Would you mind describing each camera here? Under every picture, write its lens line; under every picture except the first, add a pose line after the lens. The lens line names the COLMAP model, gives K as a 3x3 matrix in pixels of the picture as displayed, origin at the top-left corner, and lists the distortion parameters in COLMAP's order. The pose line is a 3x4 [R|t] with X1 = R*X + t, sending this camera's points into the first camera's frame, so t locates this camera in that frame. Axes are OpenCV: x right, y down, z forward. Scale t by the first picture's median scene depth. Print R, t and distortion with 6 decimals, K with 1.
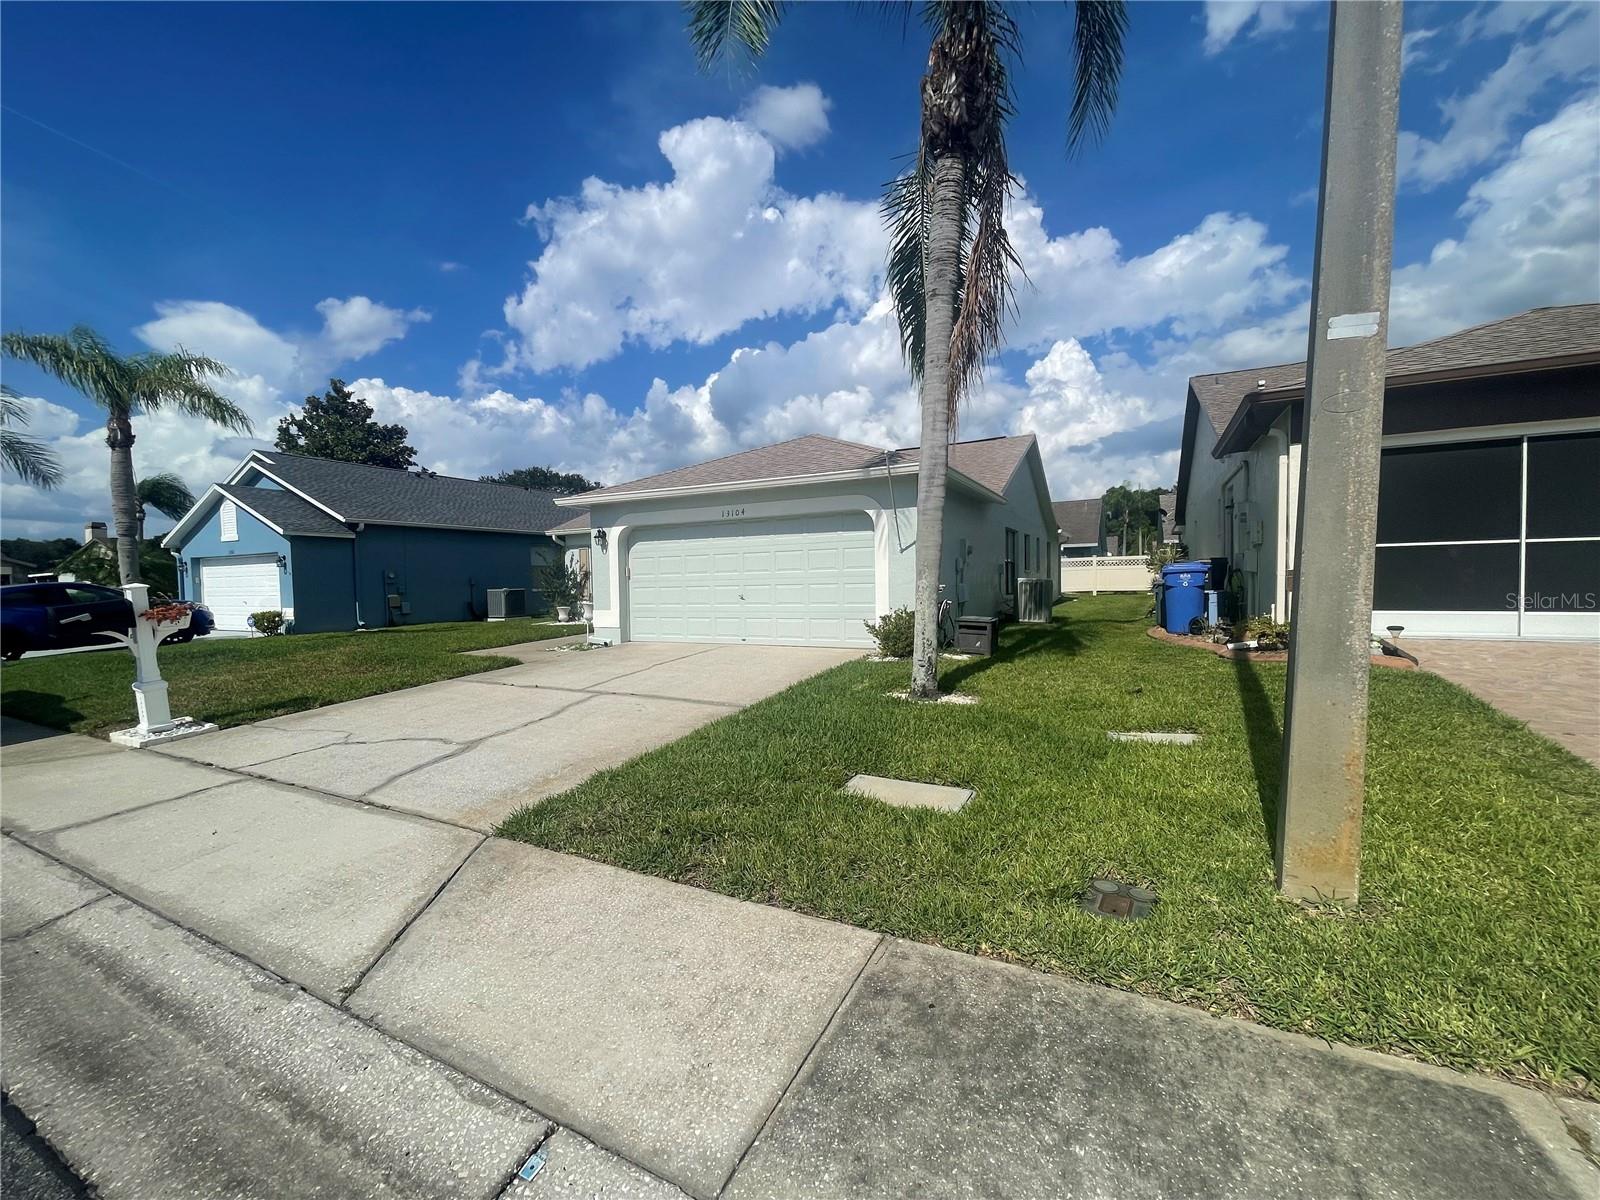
lens RADIAL K [[647.9, 0, 791.7], [0, 647.9, 591.9], [0, 0, 1]] dist [-0.014013, 0.009700]
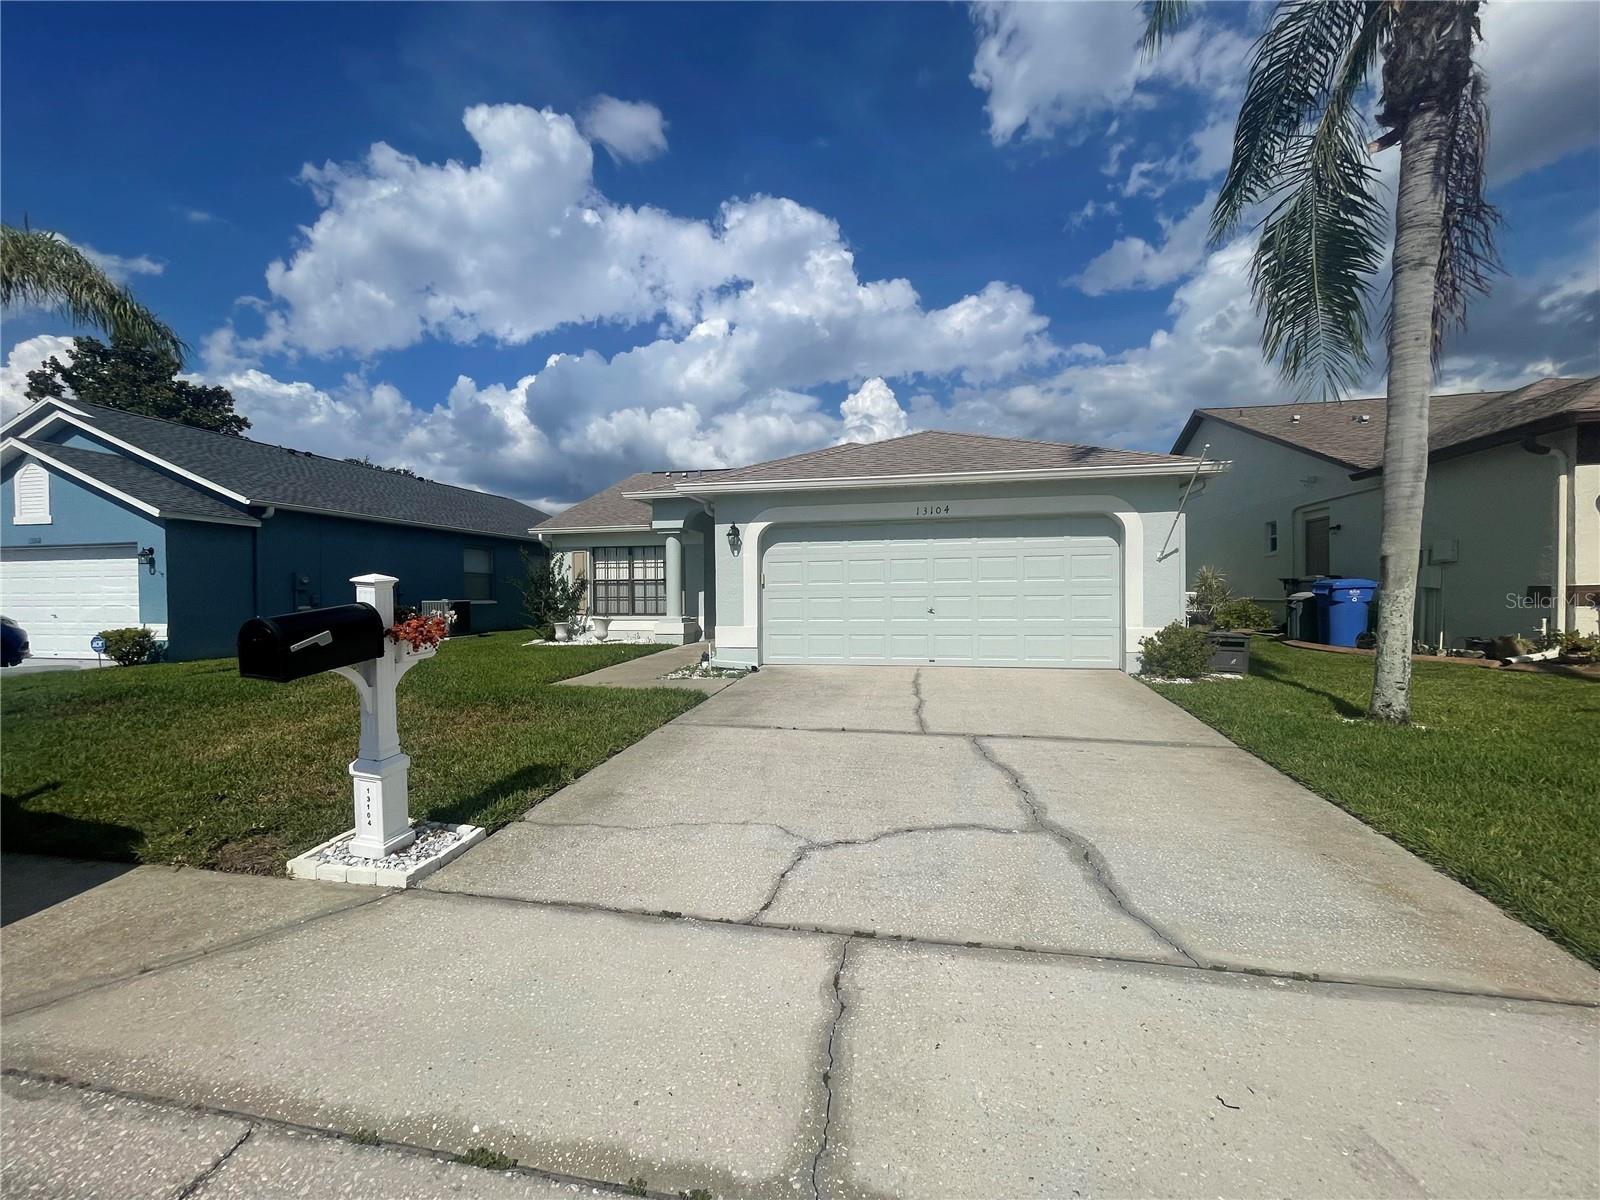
lens RADIAL K [[644.5, 0, 796.1], [0, 644.5, 601.2], [0, 0, 1]] dist [-0.001893, -0.000111]
pose [[0.962276, 0.009282, 0.271918, -0.323715], [-0.005847, 0.999893, -0.013437, 0.005863], [-0.272014, 0.011341, 0.962227, 0.158105]]
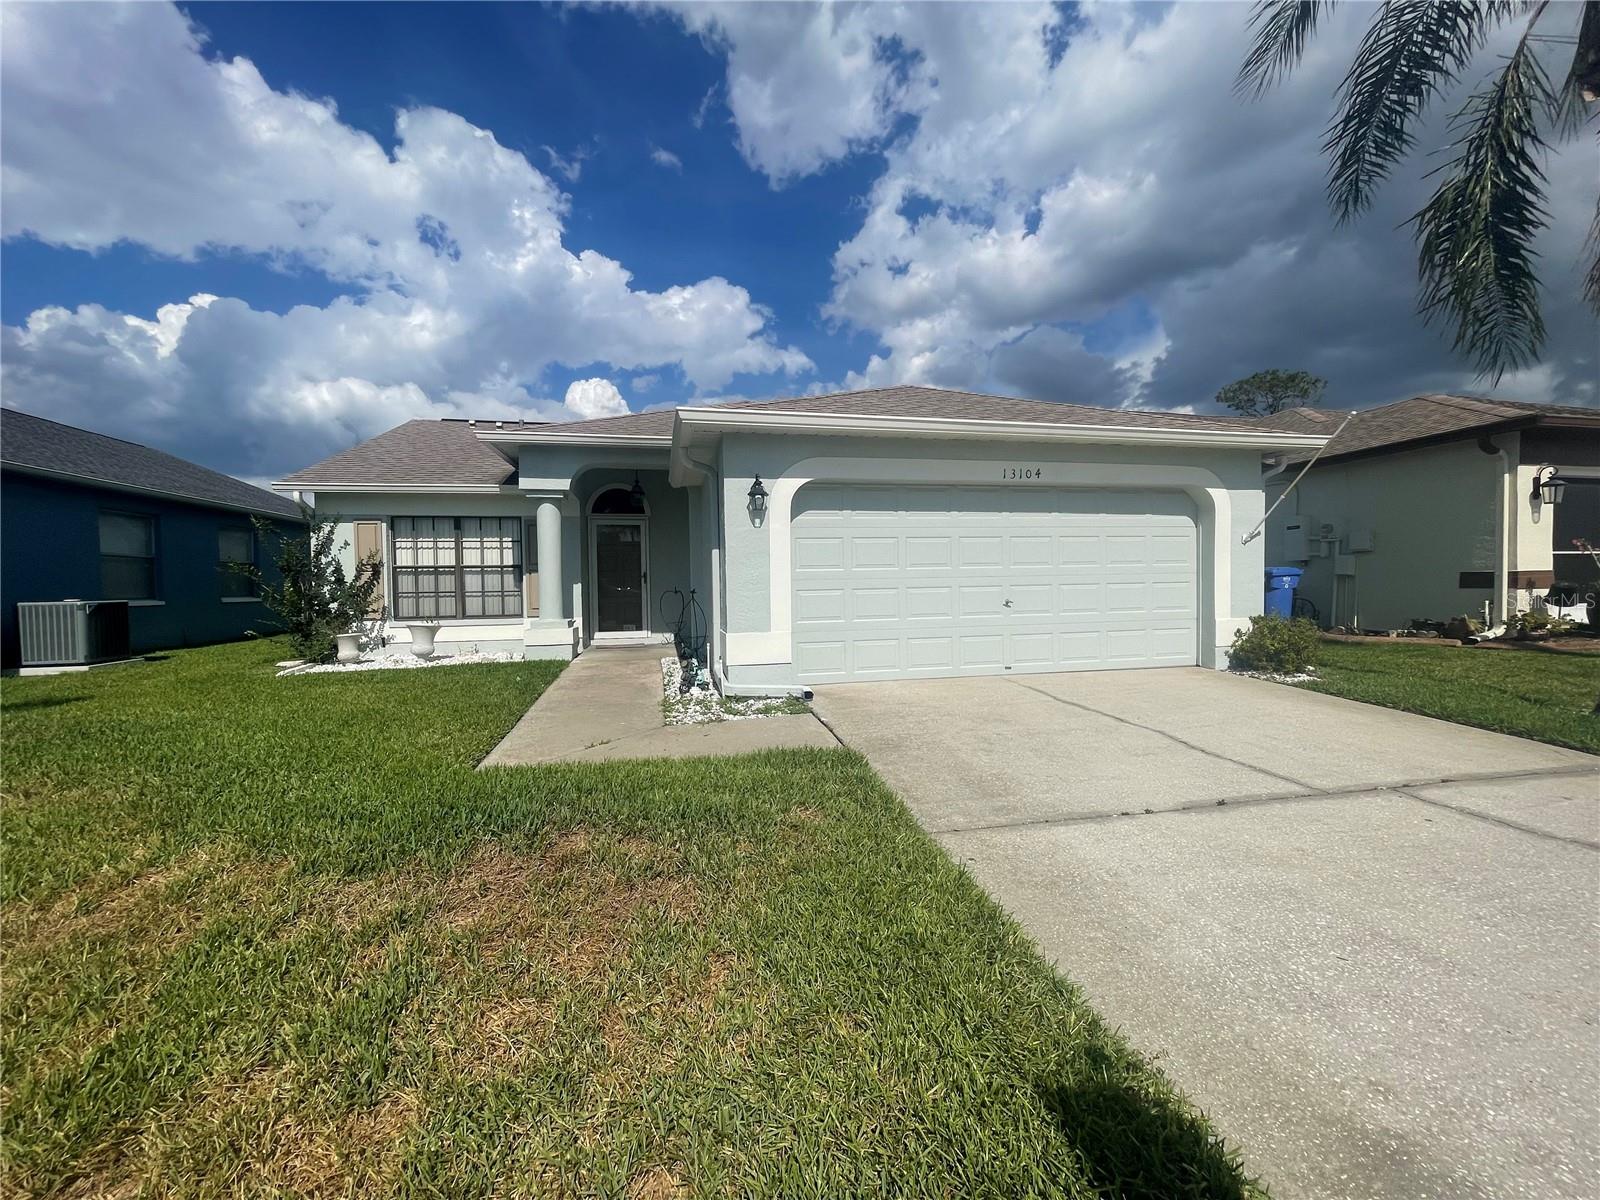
lens RADIAL K [[656.2, 0, 798.6], [0, 656.2, 606.7], [0, 0, 1]] dist [-0.003042, -0.000272]
pose [[0.770888, -0.013565, 0.636826, -0.455489], [0.012575, 0.999902, 0.006077, 0.003608], [-0.636846, 0.003323, 0.770984, 0.417745]]
